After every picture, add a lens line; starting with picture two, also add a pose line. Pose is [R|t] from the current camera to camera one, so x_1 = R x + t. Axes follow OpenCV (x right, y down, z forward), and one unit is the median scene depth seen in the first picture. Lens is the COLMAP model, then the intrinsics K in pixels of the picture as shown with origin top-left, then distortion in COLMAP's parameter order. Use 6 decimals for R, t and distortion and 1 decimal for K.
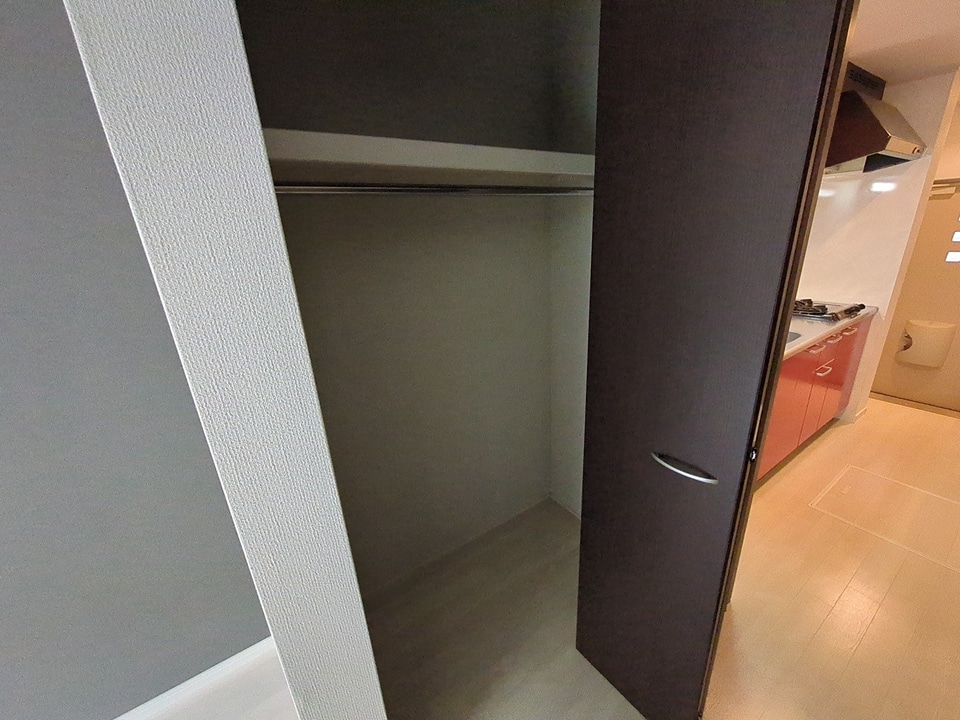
lens RADIAL K [[379.0, 0, 480.0], [0, 379.0, 360.0], [0, 0, 1]] dist [0.002618, 0.000159]
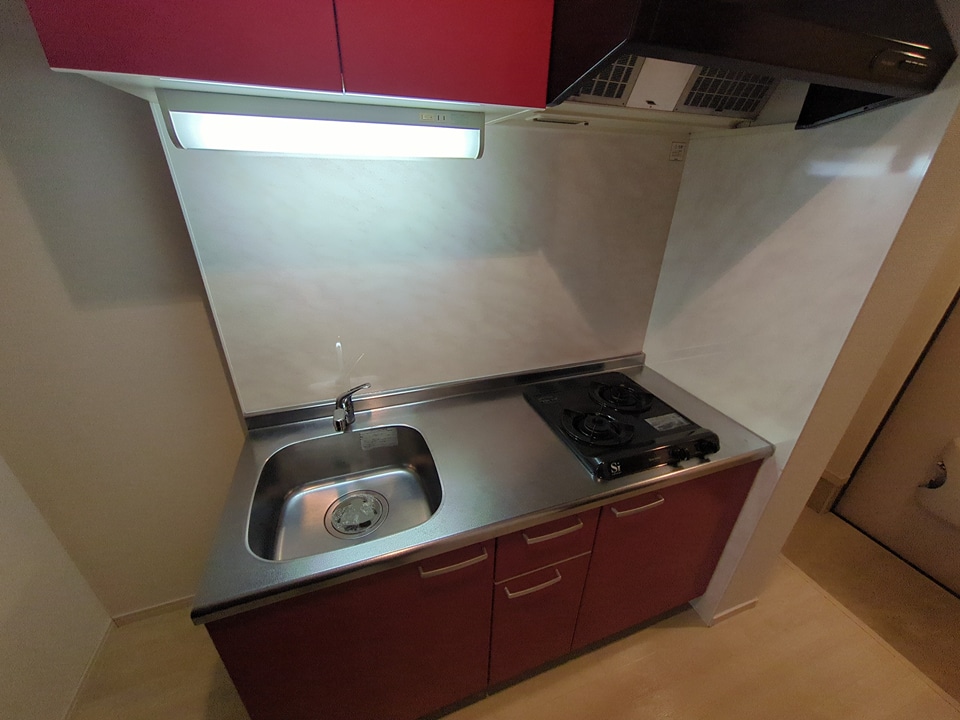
lens RADIAL K [[379.0, 0, 480.0], [0, 379.0, 360.0], [0, 0, 1]] dist [0.002618, 0.000159]
pose [[0.969323, 0.167258, -0.180107, 0.803417], [-0.144500, 0.980540, 0.132899, -0.259354], [0.198830, -0.102796, 0.974628, 0.520821]]
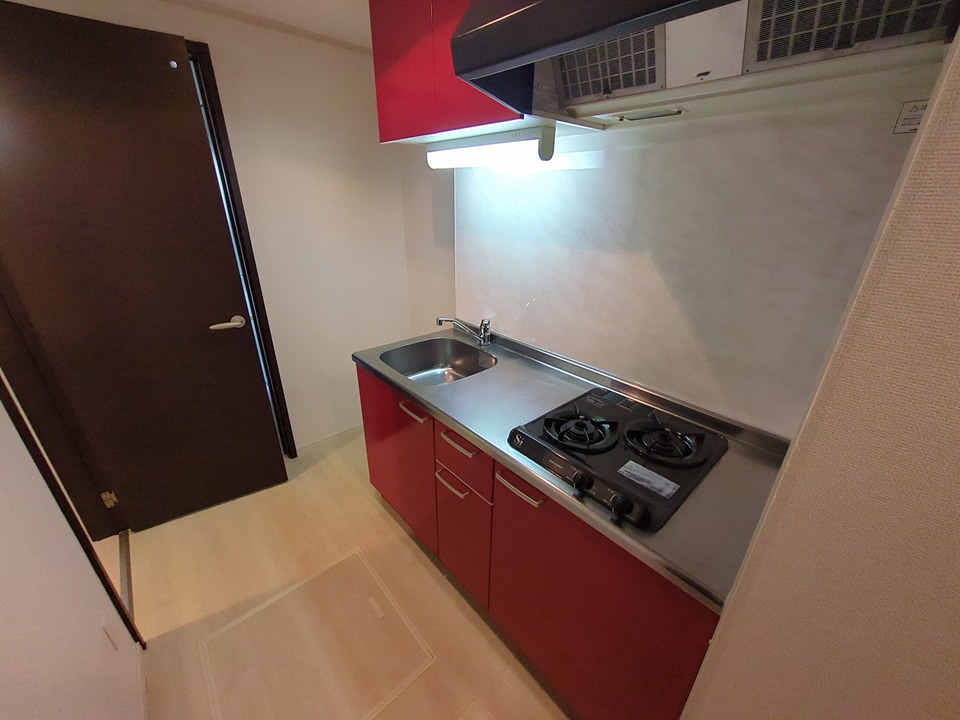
lens RADIAL K [[379.0, 0, 480.0], [0, 379.0, 360.0], [0, 0, 1]] dist [0.002618, 0.000159]
pose [[0.147537, 0.444353, -0.883619, 1.155394], [-0.339968, 0.861744, 0.376588, -0.325601], [0.928792, 0.244842, 0.278205, 0.715435]]
